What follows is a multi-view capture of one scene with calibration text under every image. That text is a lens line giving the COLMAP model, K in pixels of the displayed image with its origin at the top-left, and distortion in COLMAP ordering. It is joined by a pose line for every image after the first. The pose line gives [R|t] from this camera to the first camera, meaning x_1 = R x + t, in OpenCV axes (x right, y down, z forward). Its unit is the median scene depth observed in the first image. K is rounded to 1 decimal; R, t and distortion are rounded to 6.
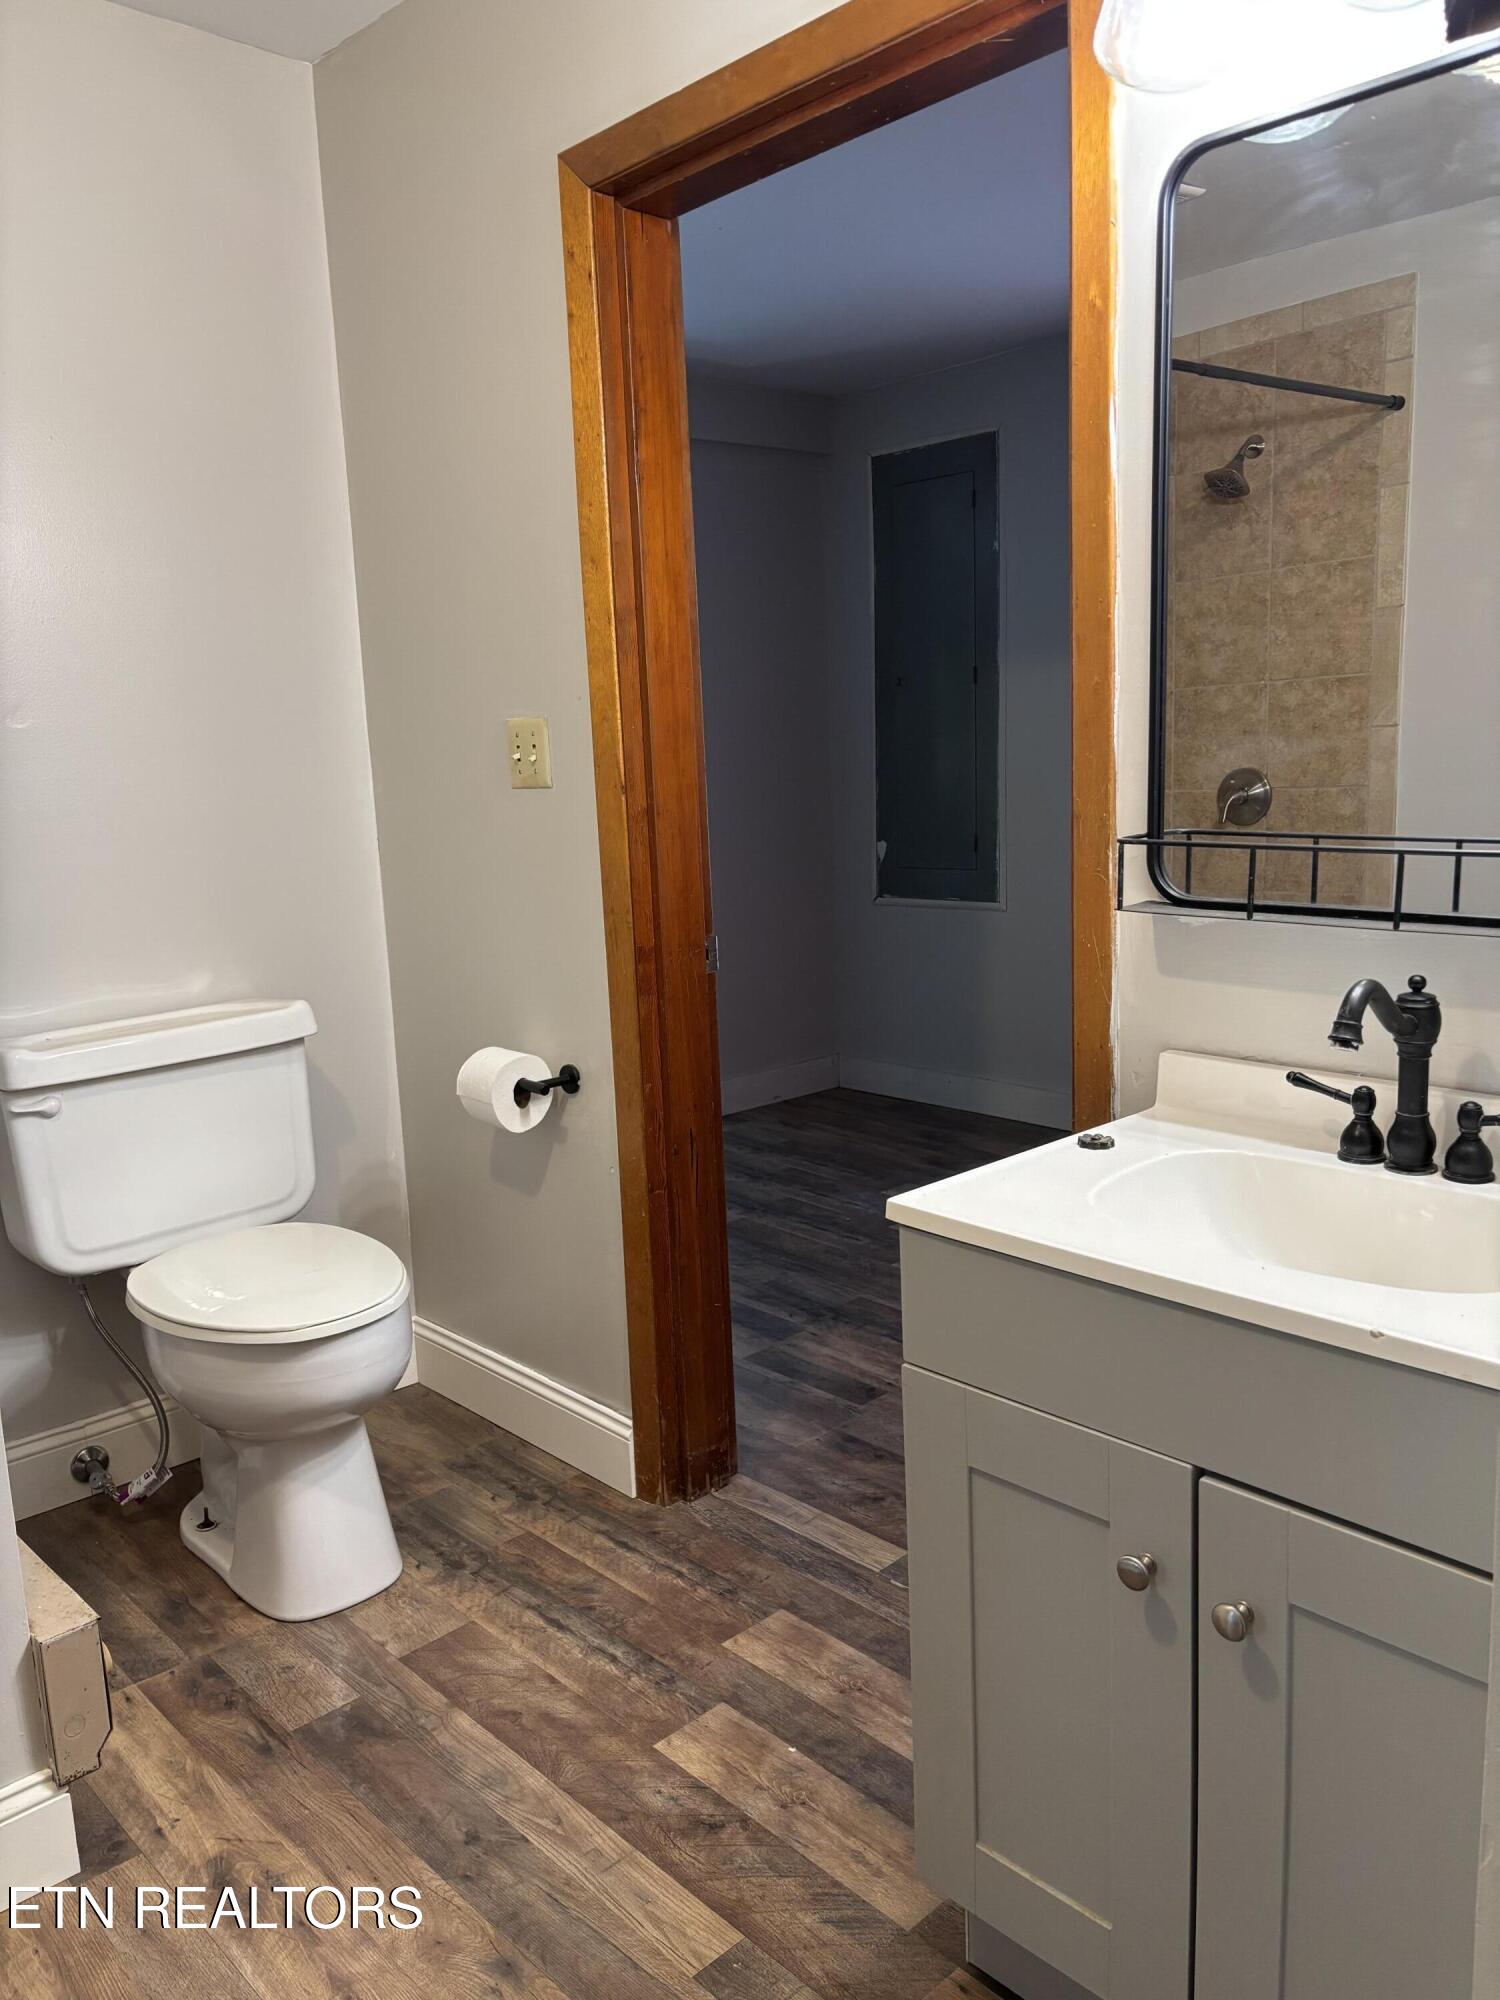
lens RADIAL K [[1516.0, 0, 744.2], [0, 1516.0, 1006.0], [0, 0, 1]] dist [0.042918, -0.047812]
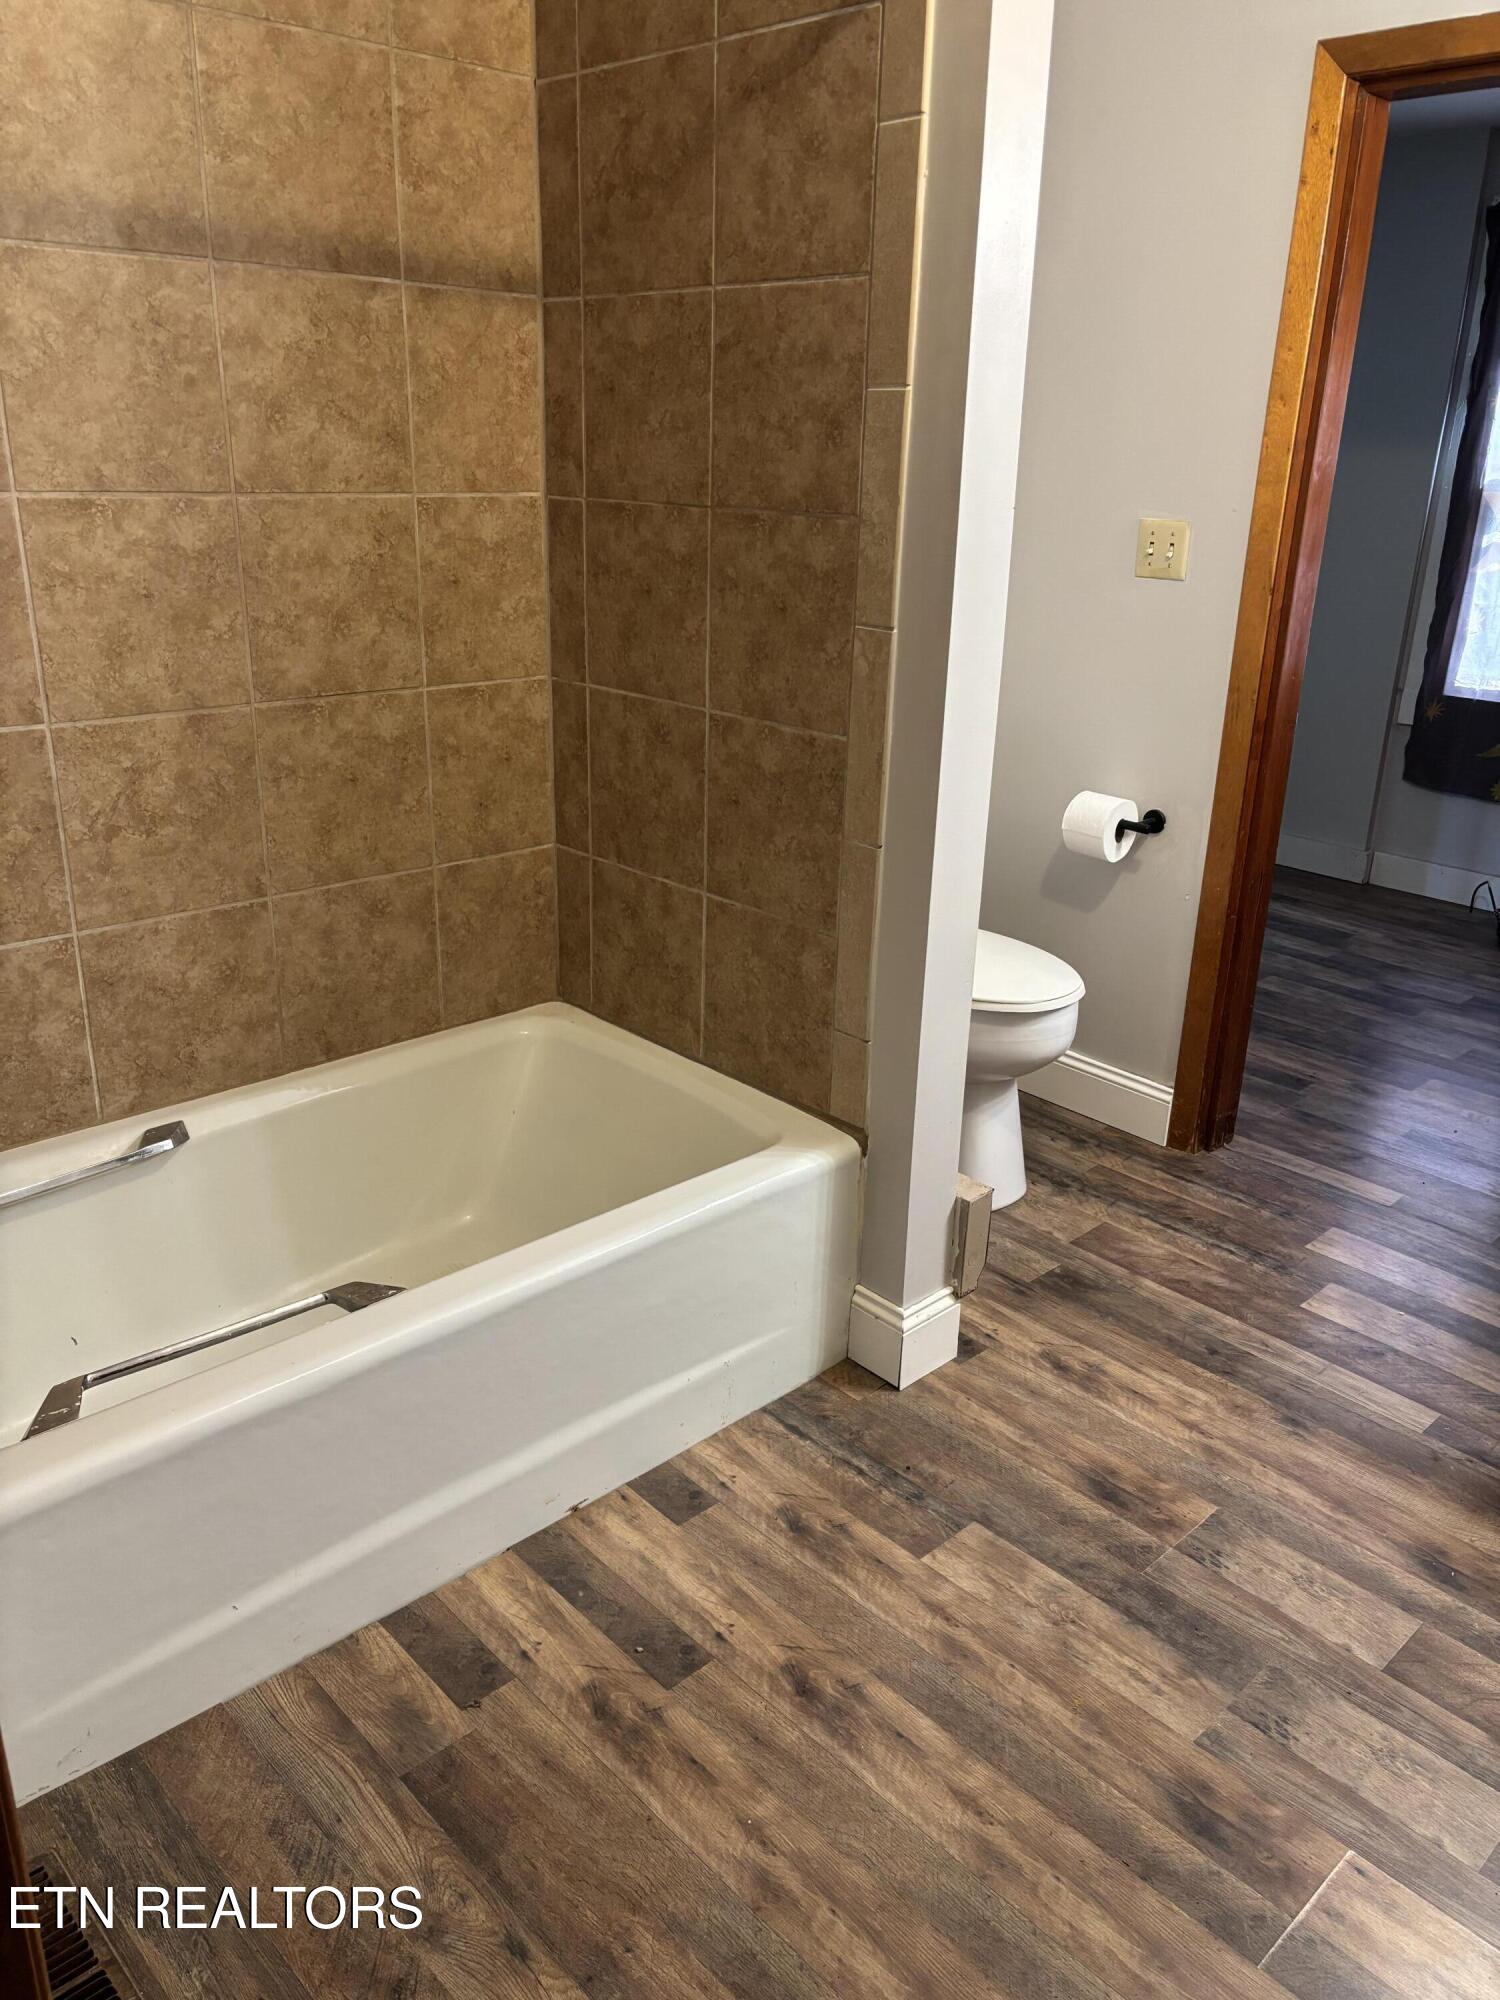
lens RADIAL K [[1516.0, 0, 748.0], [0, 1516.0, 1000.4], [0, 0, 1]] dist [0.042918, -0.047812]
pose [[0.997538, 0.061074, 0.034469, -0.559337], [-0.066407, 0.980621, 0.184317, -0.018452], [-0.022544, -0.186152, 0.982262, -0.287782]]
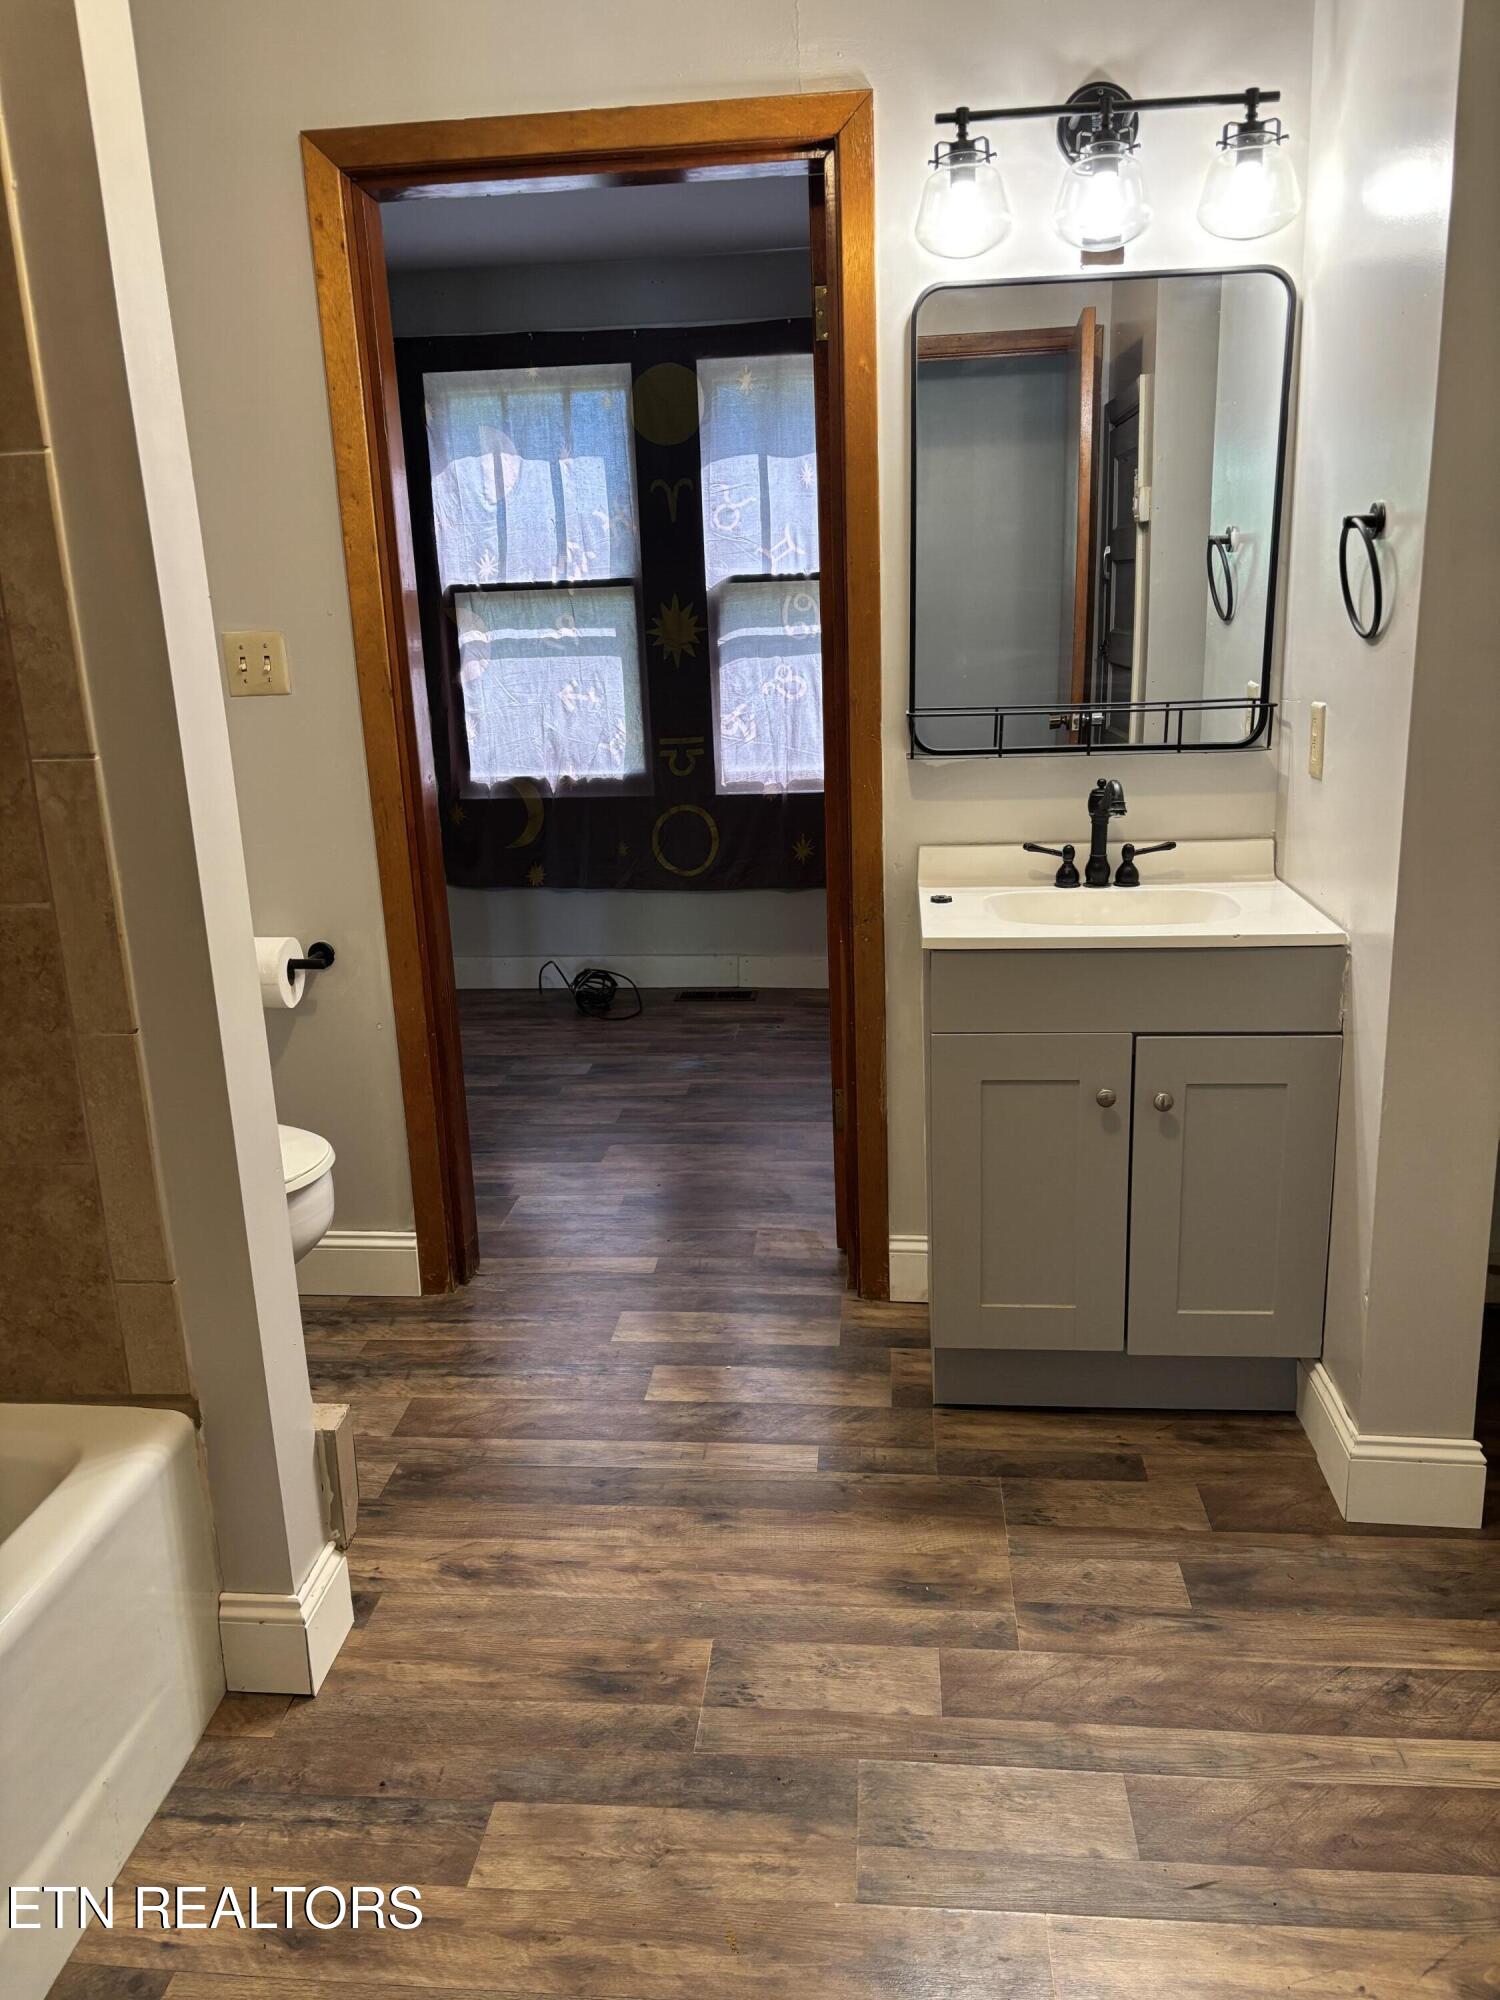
lens RADIAL K [[1516.0, 0, 746.4], [0, 1516.0, 998.4], [0, 0, 1]] dist [0.042918, -0.047812]
pose [[0.750186, -0.156476, 0.642446, -0.708743], [0.117778, 0.987680, 0.103033, 0.001052], [-0.650653, -0.001628, 0.759373, -0.079111]]
